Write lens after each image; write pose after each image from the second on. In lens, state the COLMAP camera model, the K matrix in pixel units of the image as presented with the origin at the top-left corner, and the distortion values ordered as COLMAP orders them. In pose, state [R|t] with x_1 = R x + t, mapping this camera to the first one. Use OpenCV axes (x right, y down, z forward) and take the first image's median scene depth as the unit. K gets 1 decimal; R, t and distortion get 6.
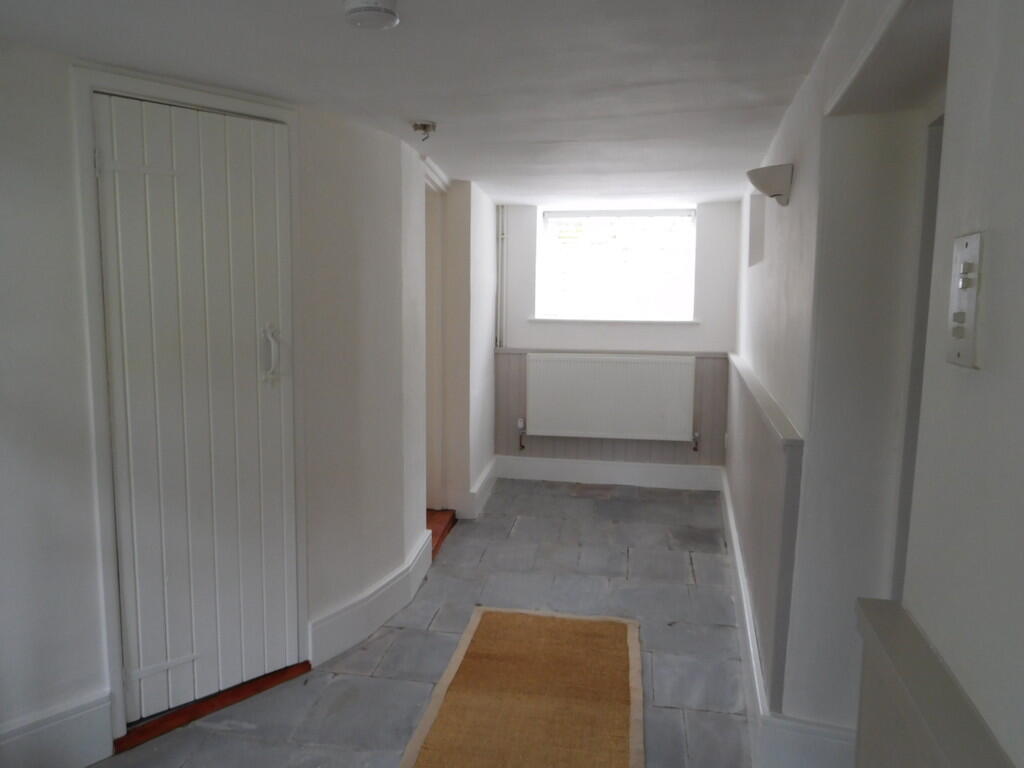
lens RADIAL K [[735.0, 0, 516.2], [0, 735.0, 391.8], [0, 0, 1]] dist [-0.016997, 0.002566]
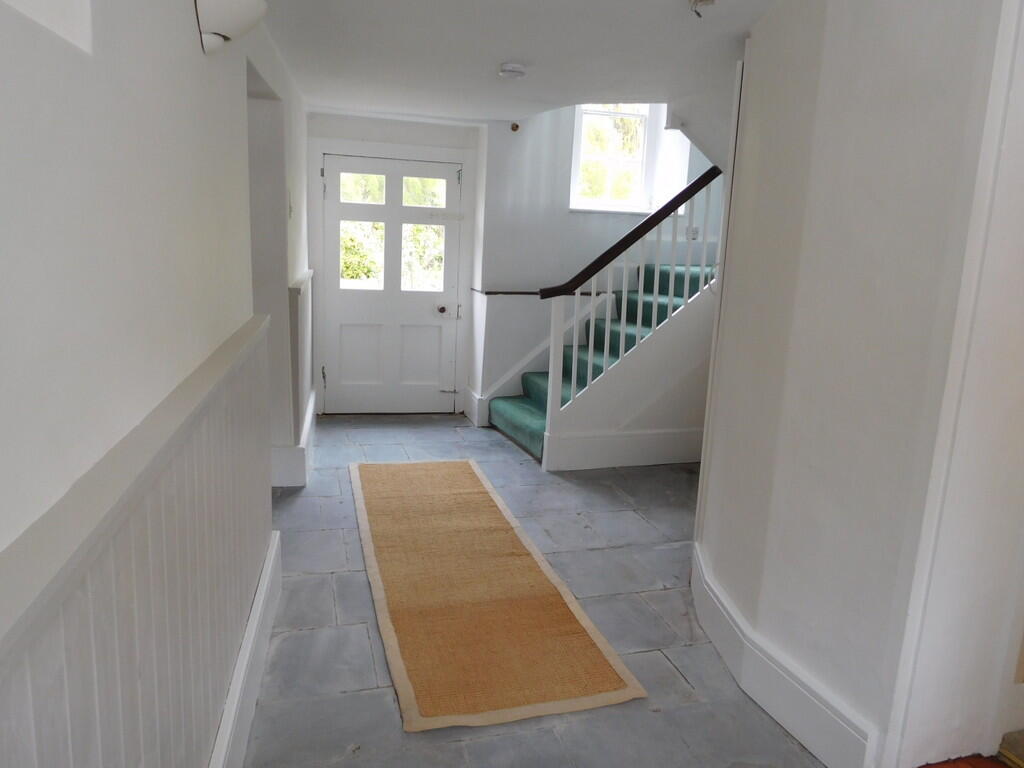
lens RADIAL K [[735.0, 0, 516.2], [0, 735.0, 391.8], [0, 0, 1]] dist [-0.016997, 0.002566]
pose [[-0.900243, 0.045315, -0.433023, 0.392268], [-0.115427, 0.934140, 0.337725, -0.209600], [0.419808, 0.354017, -0.835723, 1.680052]]
